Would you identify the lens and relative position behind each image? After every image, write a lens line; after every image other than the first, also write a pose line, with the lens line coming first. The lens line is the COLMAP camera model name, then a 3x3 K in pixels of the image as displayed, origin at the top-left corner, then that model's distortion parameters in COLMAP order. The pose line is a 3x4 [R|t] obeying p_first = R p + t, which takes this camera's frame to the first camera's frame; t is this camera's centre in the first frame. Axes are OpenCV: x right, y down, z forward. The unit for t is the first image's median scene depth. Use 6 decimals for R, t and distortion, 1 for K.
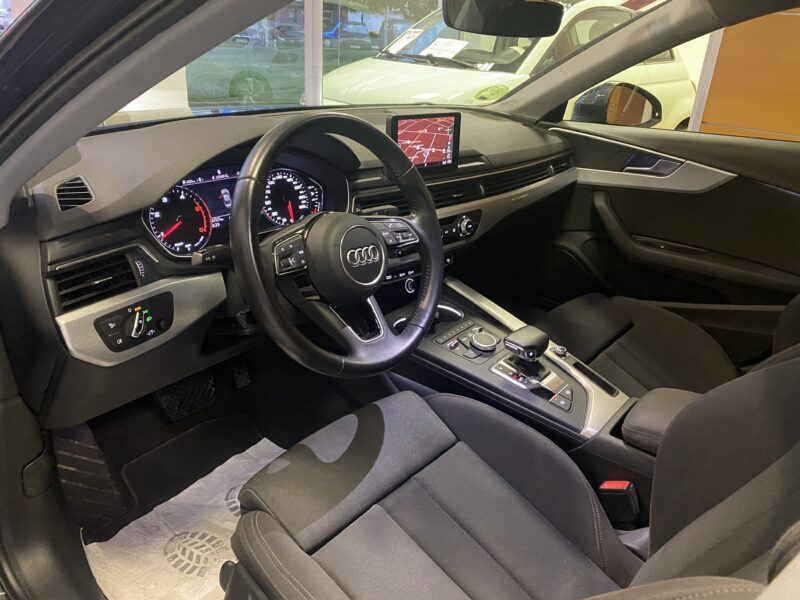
lens RADIAL K [[615.9, 0, 397.8], [0, 615.9, 295.4], [0, 0, 1]] dist [-0.005641, -0.013902]
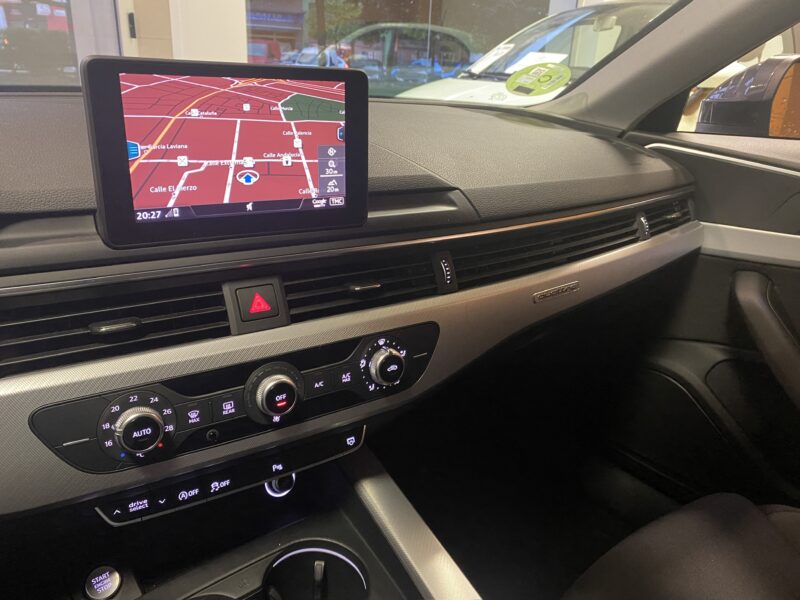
lens RADIAL K [[615.9, 0, 399.6], [0, 615.9, 298.8], [0, 0, 1]] dist [-0.005641, -0.013902]
pose [[0.981912, 0.056811, -0.180615, 0.182006], [-0.067065, 0.996435, -0.051175, -0.131246], [0.177064, 0.062363, 0.982222, 0.593660]]
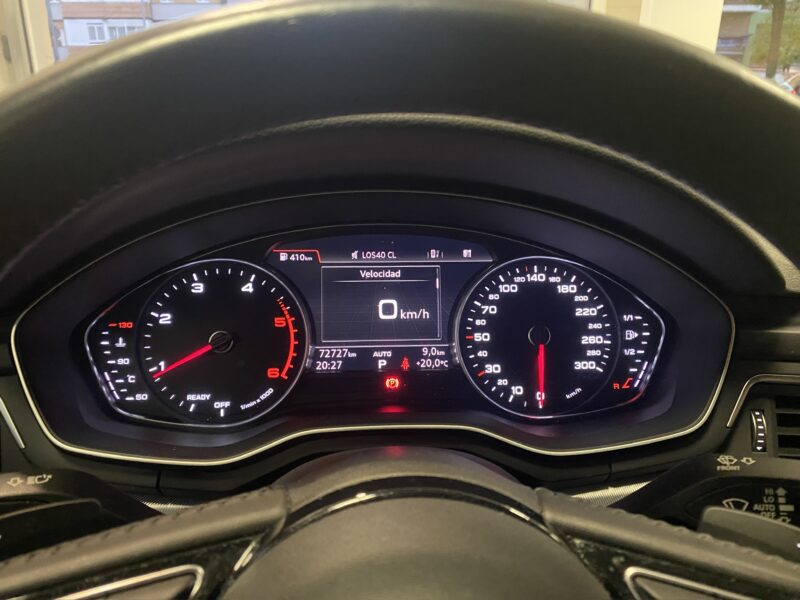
lens RADIAL K [[615.9, 0, 398.0], [0, 615.9, 297.7], [0, 0, 1]] dist [-0.005641, -0.013902]
pose [[0.700880, 0.196884, -0.685568, 0.008869], [-0.258953, 0.965807, 0.012627, -0.128094], [0.664613, 0.168680, 0.727899, 0.525530]]
